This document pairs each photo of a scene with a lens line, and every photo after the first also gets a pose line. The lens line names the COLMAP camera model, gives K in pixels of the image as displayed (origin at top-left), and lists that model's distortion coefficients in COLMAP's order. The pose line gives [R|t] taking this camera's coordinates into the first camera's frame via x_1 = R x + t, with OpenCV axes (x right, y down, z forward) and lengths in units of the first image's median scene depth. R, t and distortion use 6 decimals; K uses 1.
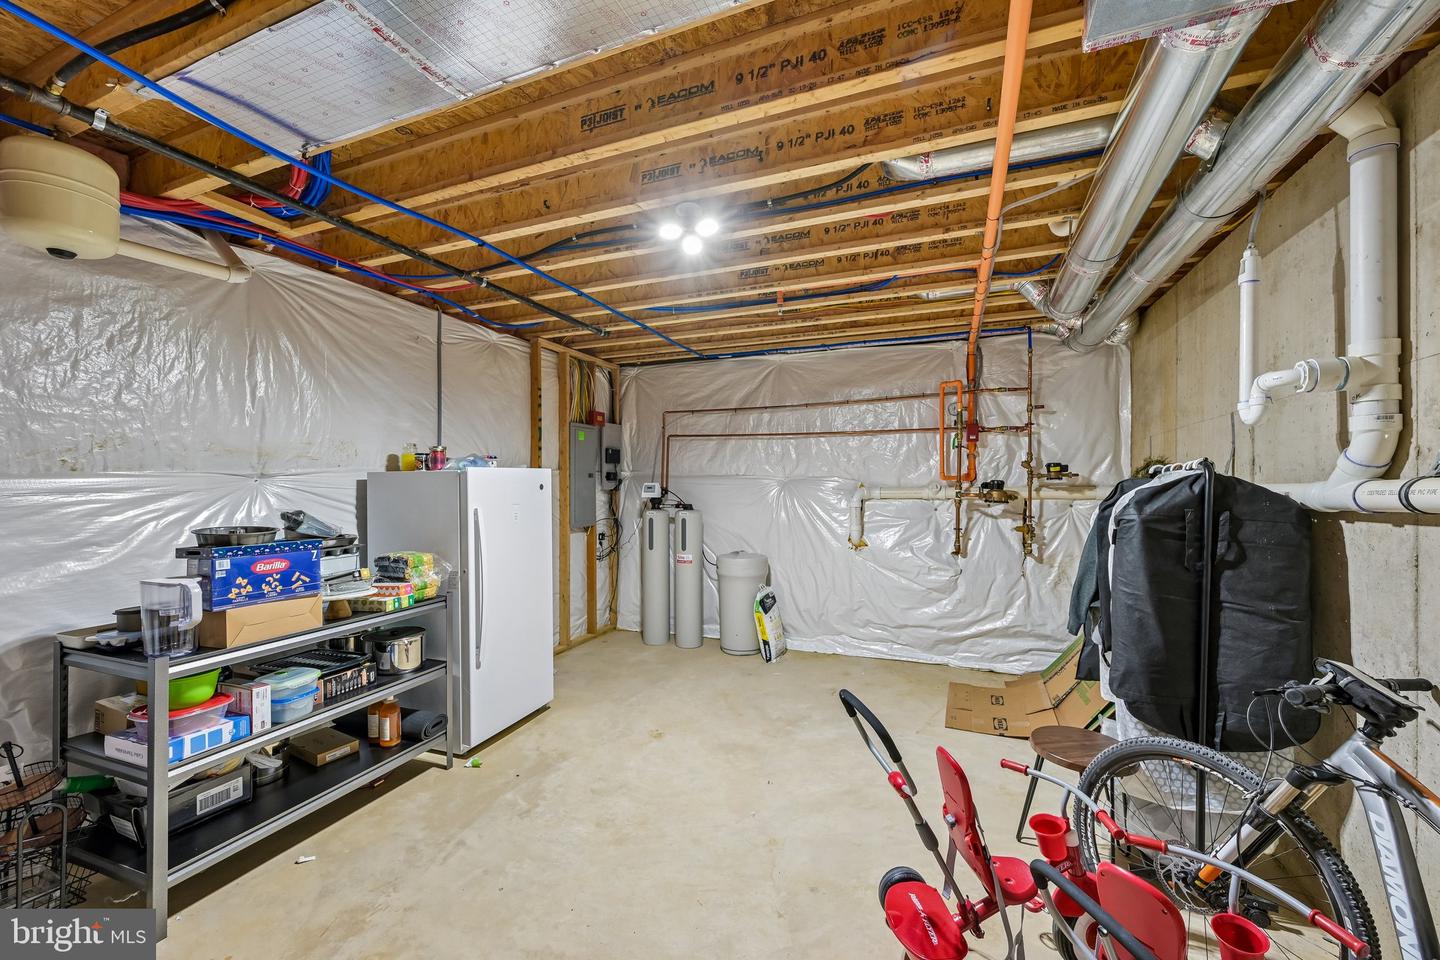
lens RADIAL K [[564.4, 0, 723.2], [0, 564.4, 480.8], [0, 0, 1]] dist [-0.001090, -0.000250]
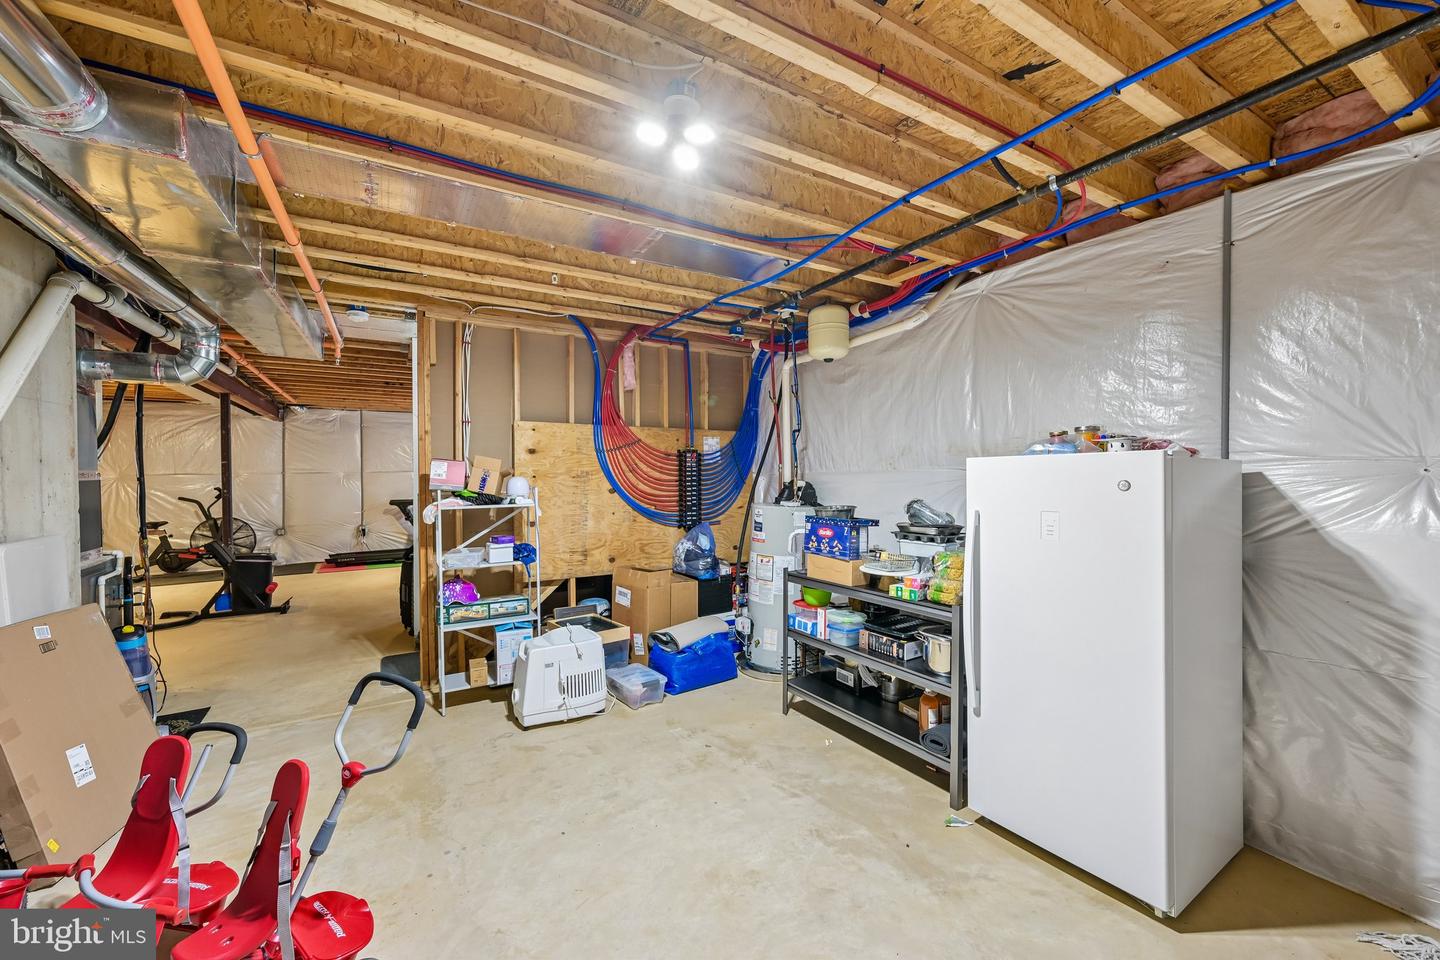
lens RADIAL K [[564.4, 0, 718.4], [0, 564.4, 482.1], [0, 0, 1]] dist [-0.001090, -0.000250]
pose [[-0.605811, 0.011059, -0.795532, 0.491022], [0.005383, 0.999937, 0.009802, 0.000266], [0.795590, 0.001656, -0.605833, 1.464564]]
